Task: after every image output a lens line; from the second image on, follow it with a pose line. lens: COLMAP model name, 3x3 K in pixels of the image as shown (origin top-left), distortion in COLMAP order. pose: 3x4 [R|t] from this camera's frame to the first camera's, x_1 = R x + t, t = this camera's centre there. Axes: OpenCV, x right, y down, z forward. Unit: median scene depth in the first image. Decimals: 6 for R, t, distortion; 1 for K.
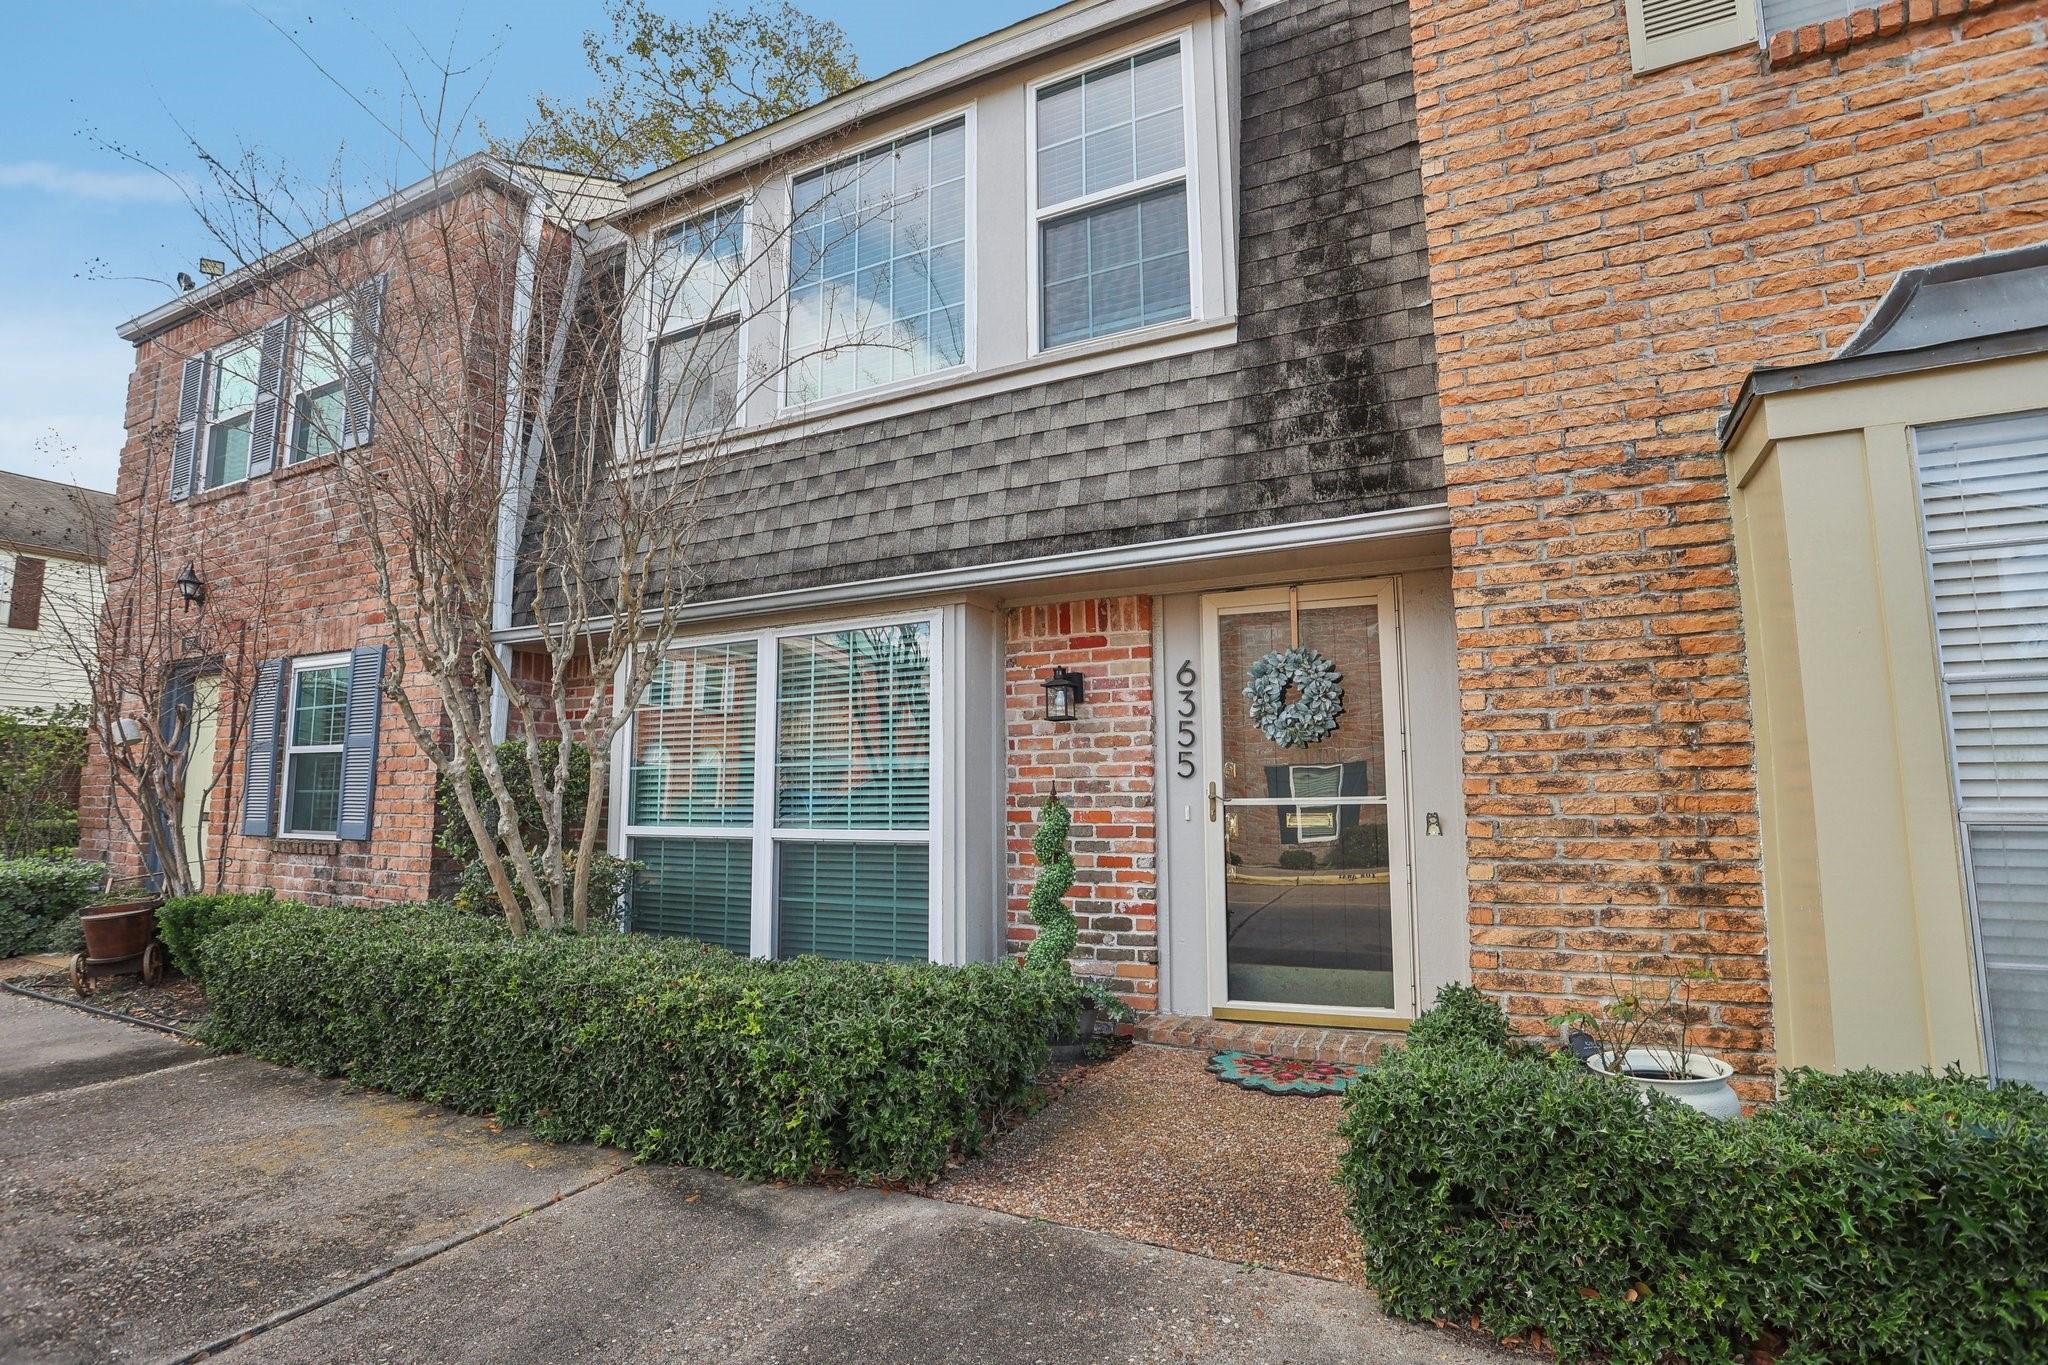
lens RADIAL K [[1005.4, 0, 1039.2], [0, 1005.4, 680.3], [0, 0, 1]] dist [-0.045490, 0.025459]
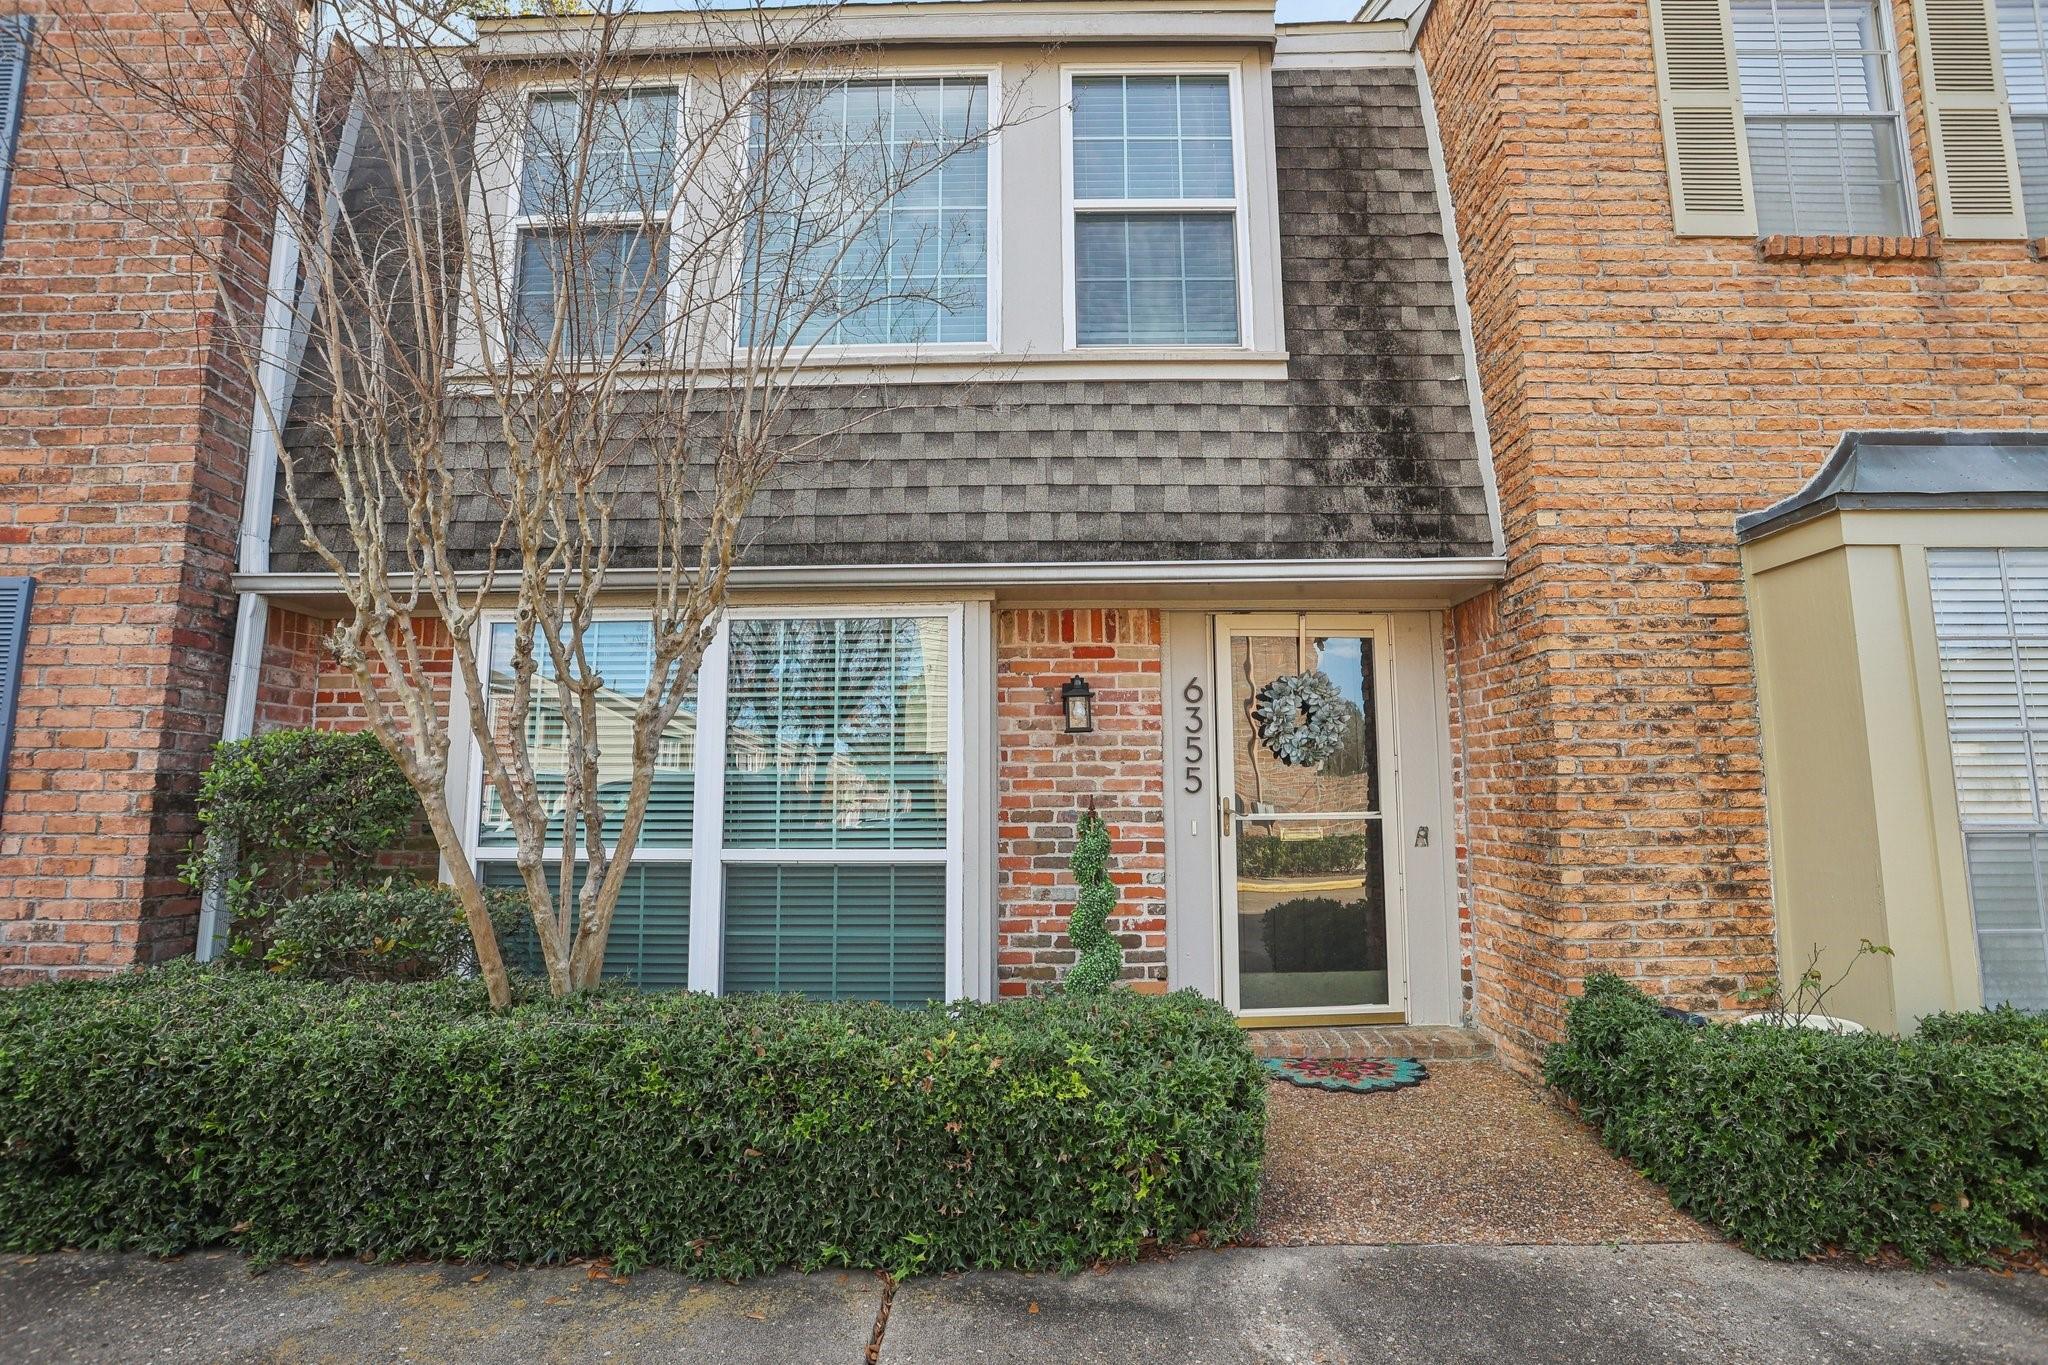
lens RADIAL K [[1005.4, 0, 1039.2], [0, 1005.4, 680.3], [0, 0, 1]] dist [-0.045490, 0.025459]
pose [[0.896507, 0.056365, 0.439429, -0.508945], [-0.052277, 0.998403, -0.021410, 0.015277], [-0.439934, -0.003778, 0.898022, 0.180149]]
